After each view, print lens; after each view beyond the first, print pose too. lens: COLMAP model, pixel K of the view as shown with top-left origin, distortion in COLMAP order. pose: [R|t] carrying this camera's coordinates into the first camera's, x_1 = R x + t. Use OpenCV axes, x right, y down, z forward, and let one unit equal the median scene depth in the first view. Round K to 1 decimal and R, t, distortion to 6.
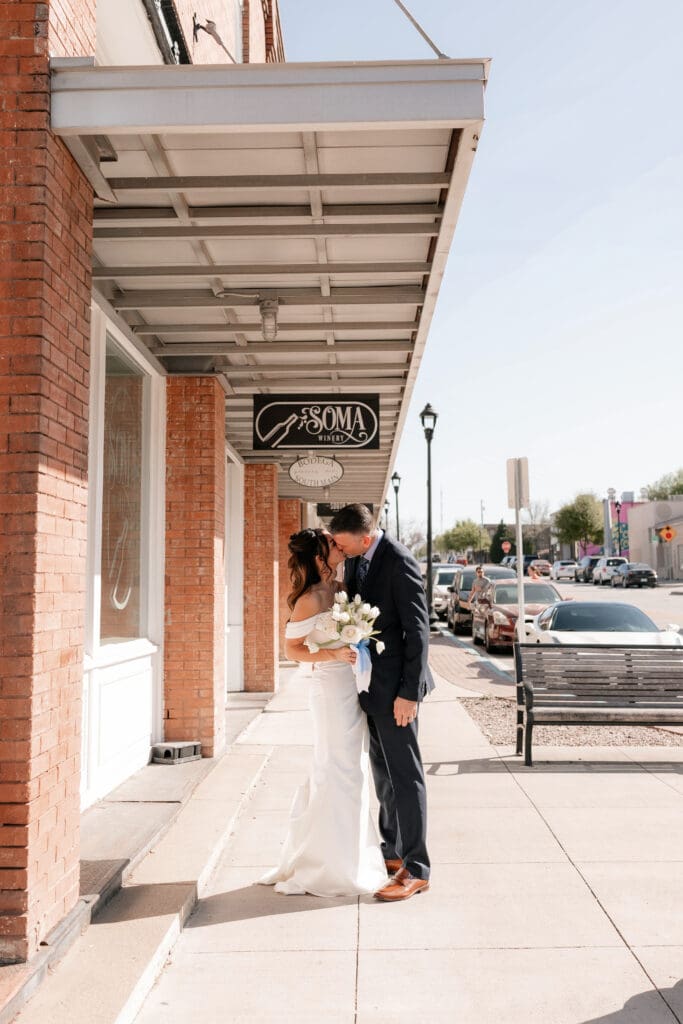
lens RADIAL K [[941.7, 0, 341.5], [0, 941.7, 512.0], [0, 0, 1]] dist [0.002215, -0.021287]
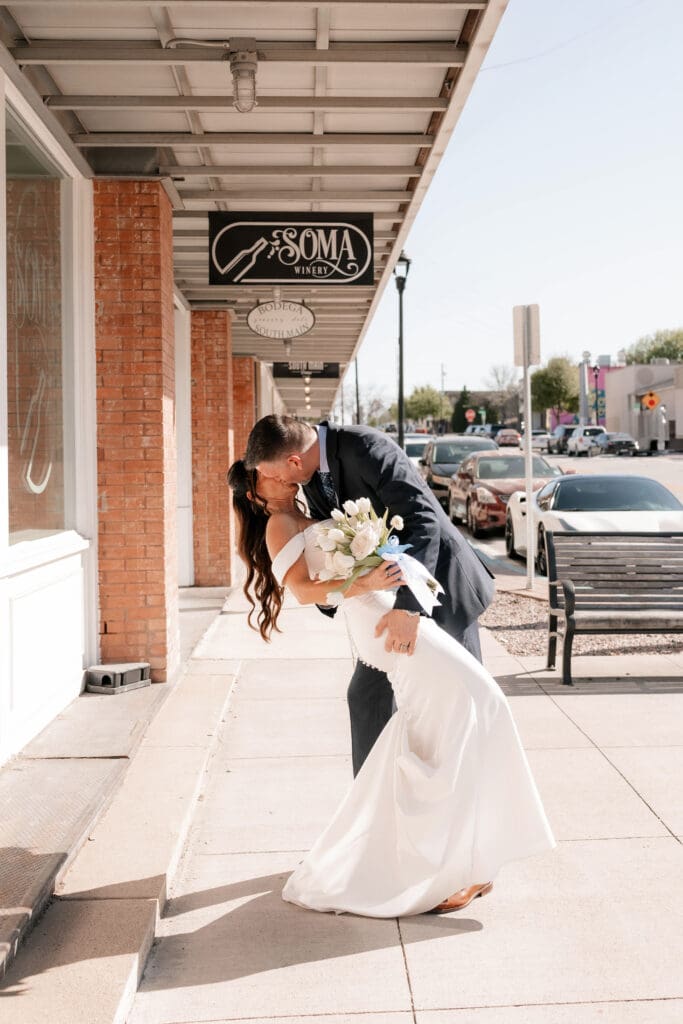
lens RADIAL K [[1005.7, 0, 371.6], [0, 1005.7, 473.1], [0, 0, 1]] dist [0.010434, -0.000068]
pose [[0.996146, -0.004203, 0.087612, -0.034631], [-0.003997, 0.995639, 0.093205, 0.010470], [-0.087622, -0.093196, 0.991785, 0.157493]]
